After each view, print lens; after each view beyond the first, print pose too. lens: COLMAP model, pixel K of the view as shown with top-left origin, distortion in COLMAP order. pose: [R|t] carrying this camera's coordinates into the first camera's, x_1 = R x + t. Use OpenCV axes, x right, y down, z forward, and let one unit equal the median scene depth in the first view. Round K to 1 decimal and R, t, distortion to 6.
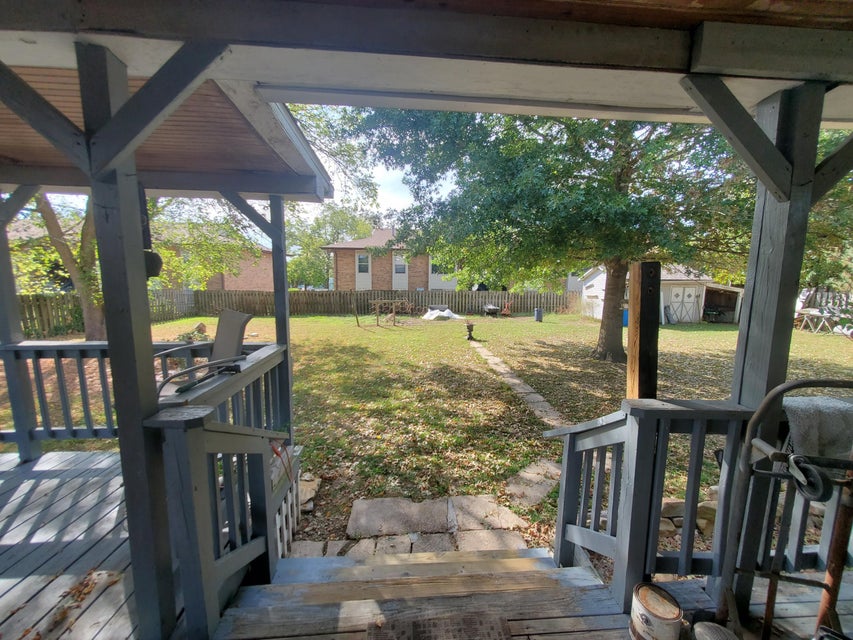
lens RADIAL K [[340.6, 0, 428.3], [0, 340.6, 322.5], [0, 0, 1]] dist [-0.000077, 0.001639]
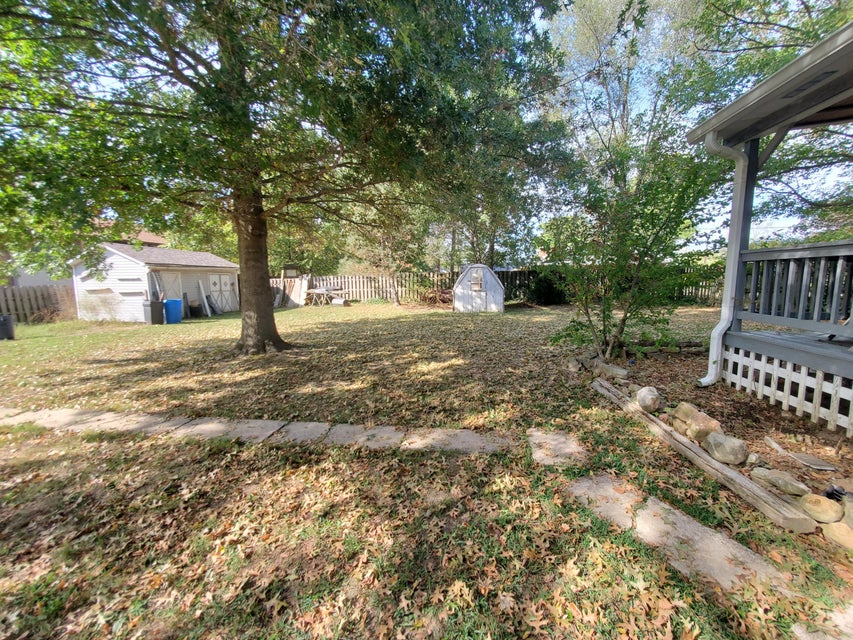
lens RADIAL K [[340.6, 0, 425.8], [0, 340.6, 322.0], [0, 0, 1]] dist [-0.000077, 0.001639]
pose [[0.217347, -0.132009, 0.967127, -0.096806], [0.147320, 0.983899, 0.101190, 0.026994], [-0.964913, 0.120484, 0.233295, 0.539471]]
